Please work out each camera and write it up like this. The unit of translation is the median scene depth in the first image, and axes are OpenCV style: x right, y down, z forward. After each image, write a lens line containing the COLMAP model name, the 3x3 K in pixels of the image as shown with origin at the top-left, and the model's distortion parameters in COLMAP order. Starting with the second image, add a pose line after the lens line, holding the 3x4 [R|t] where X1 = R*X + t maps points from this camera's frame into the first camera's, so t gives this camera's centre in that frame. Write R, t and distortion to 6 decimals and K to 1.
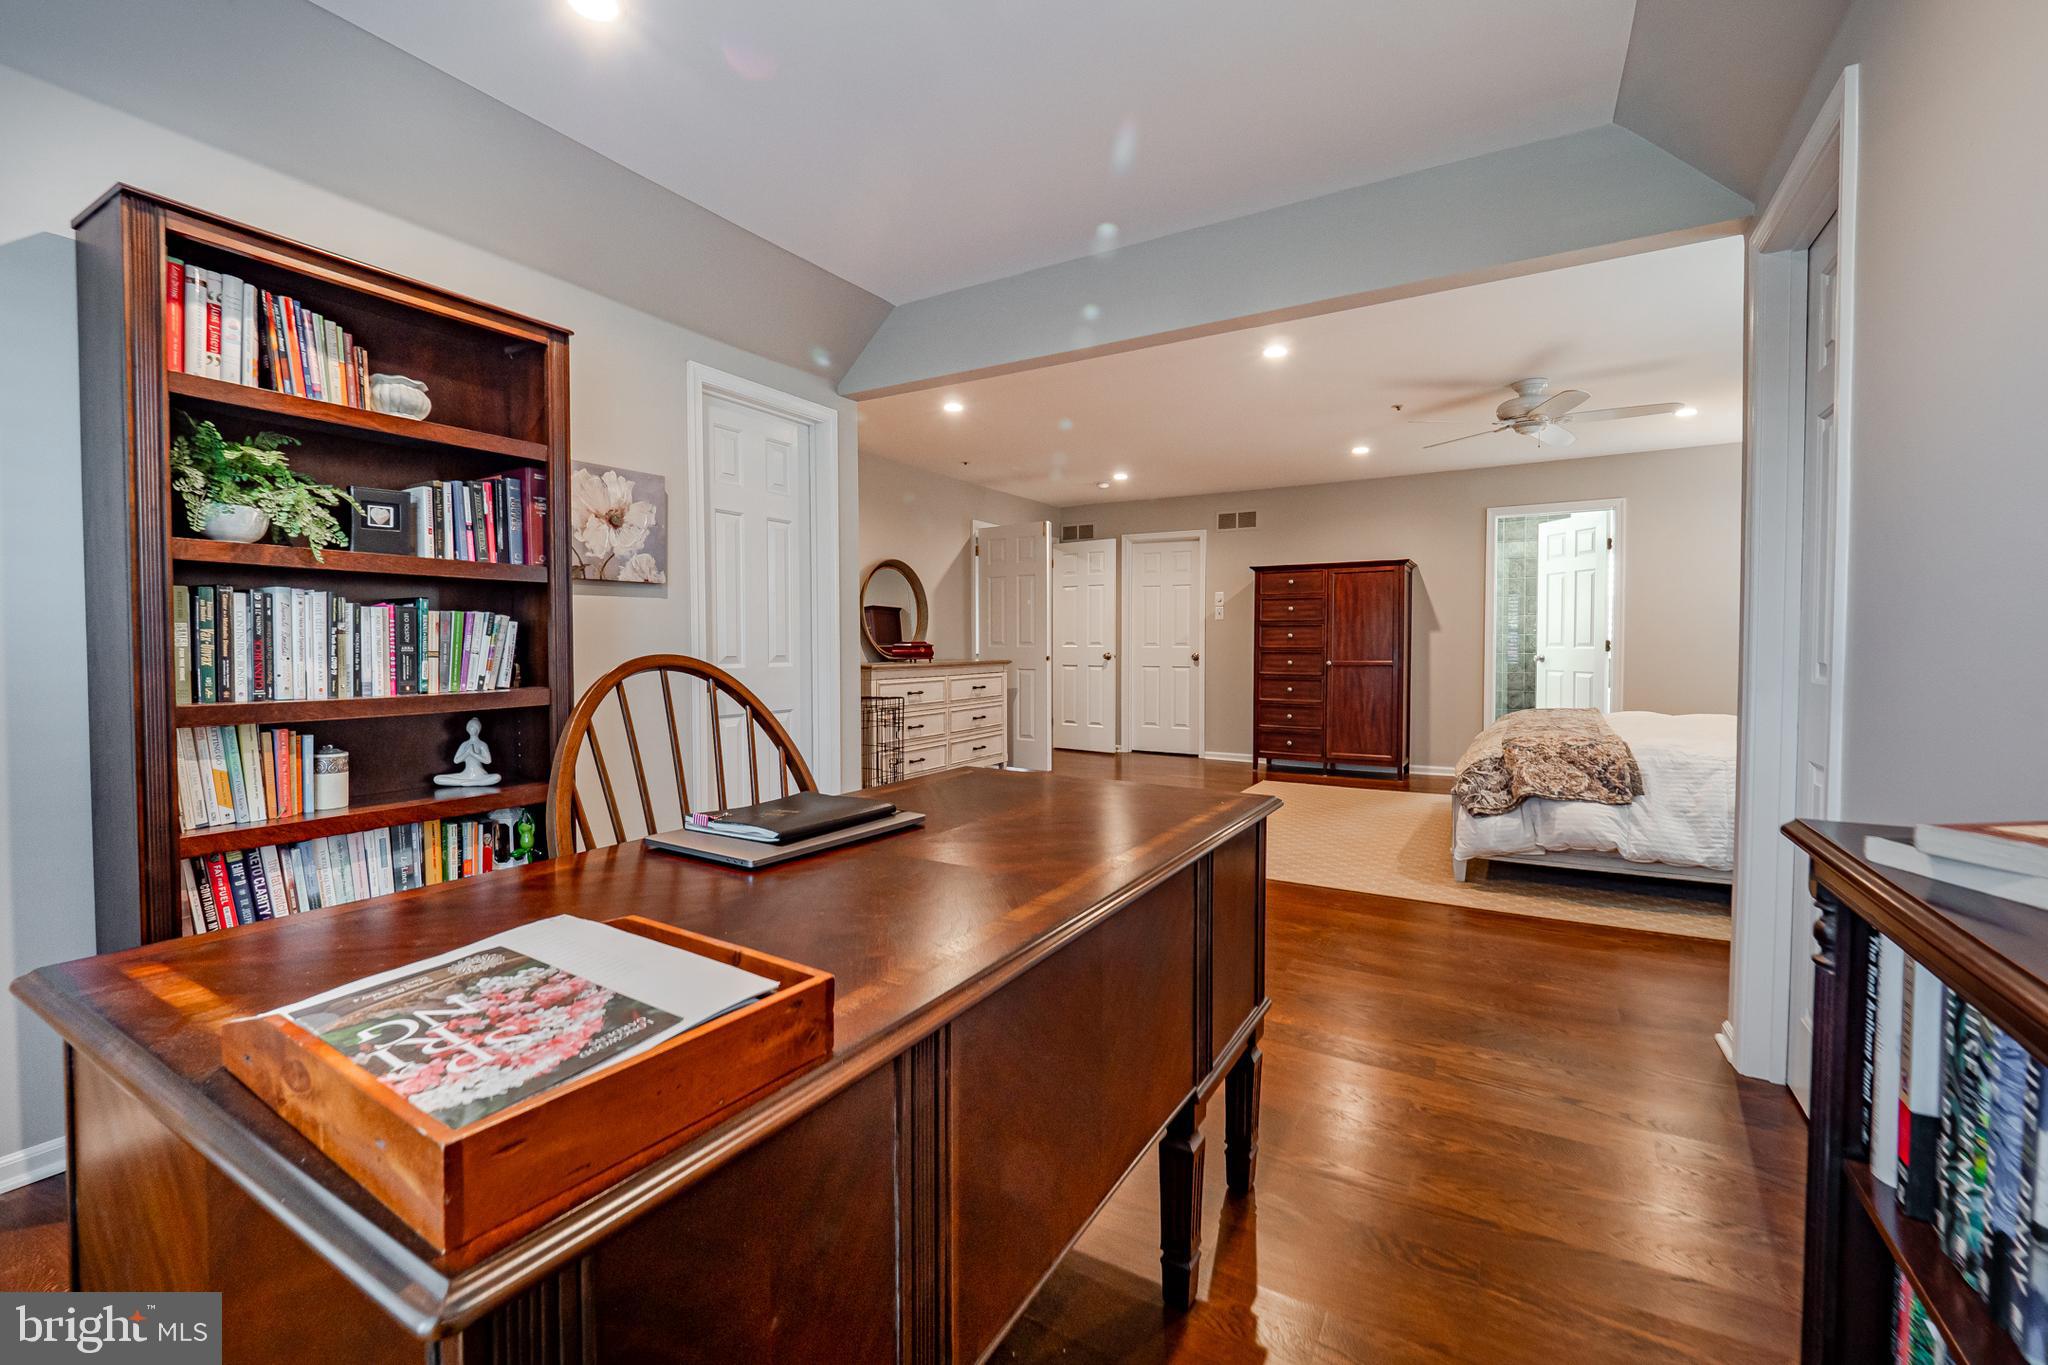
lens RADIAL K [[862.4, 0, 1014.1], [0, 862.4, 675.1], [0, 0, 1]] dist [-0.006577, -0.001340]
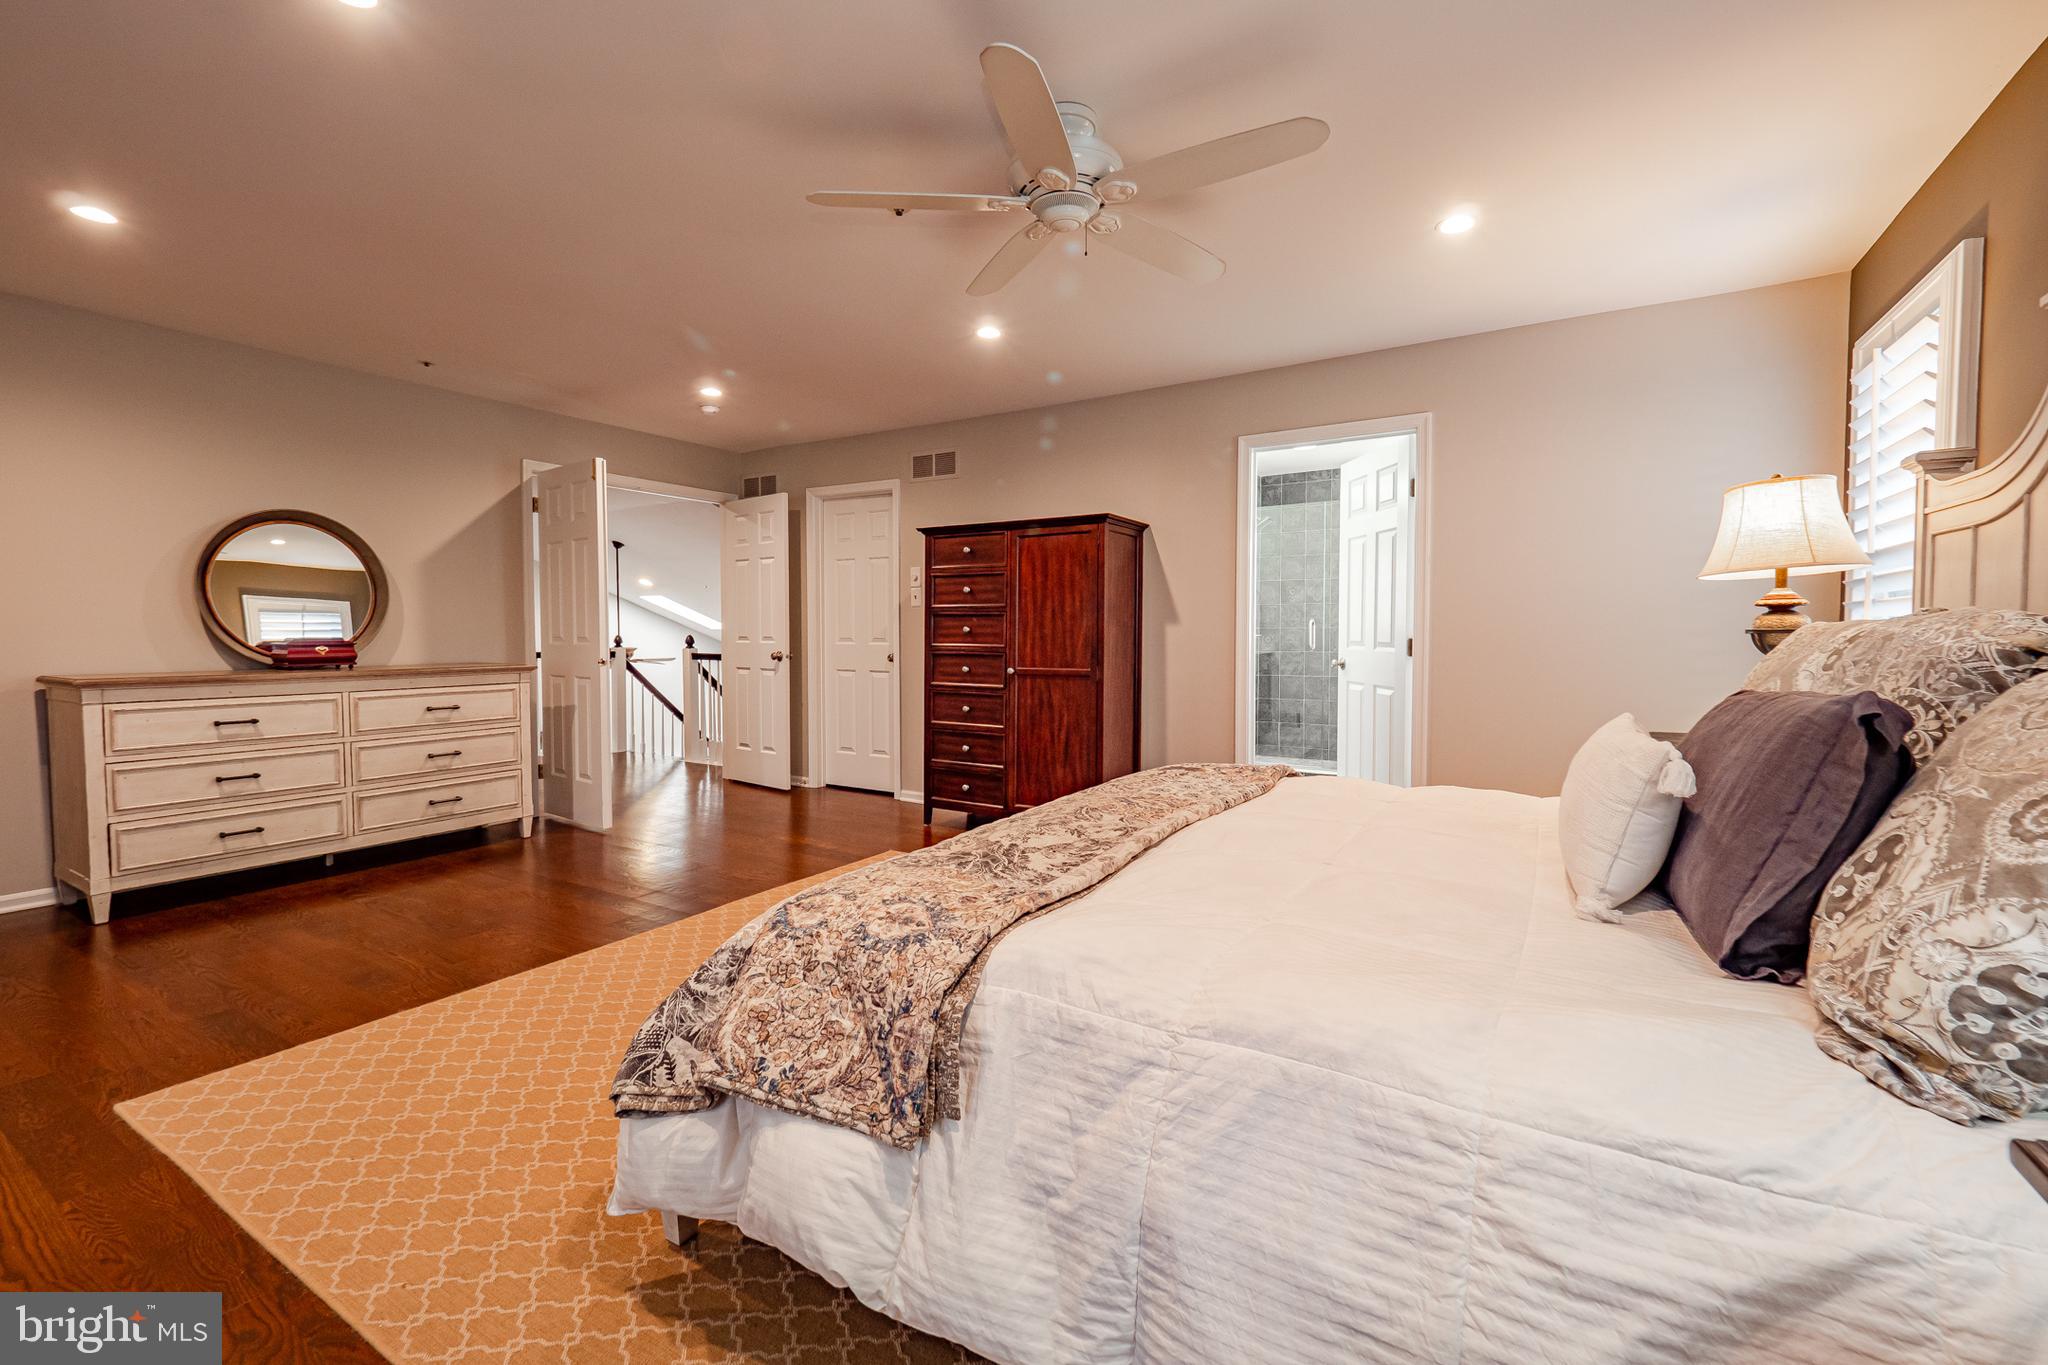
lens RADIAL K [[862.4, 0, 1032.5], [0, 862.4, 673.9], [0, 0, 1]] dist [-0.006577, -0.001340]
pose [[0.999992, 0.003924, 0.000435, 0.374767], [-0.003930, 0.999899, 0.013665, -0.020536], [-0.000381, -0.013666, 0.999907, 0.324443]]
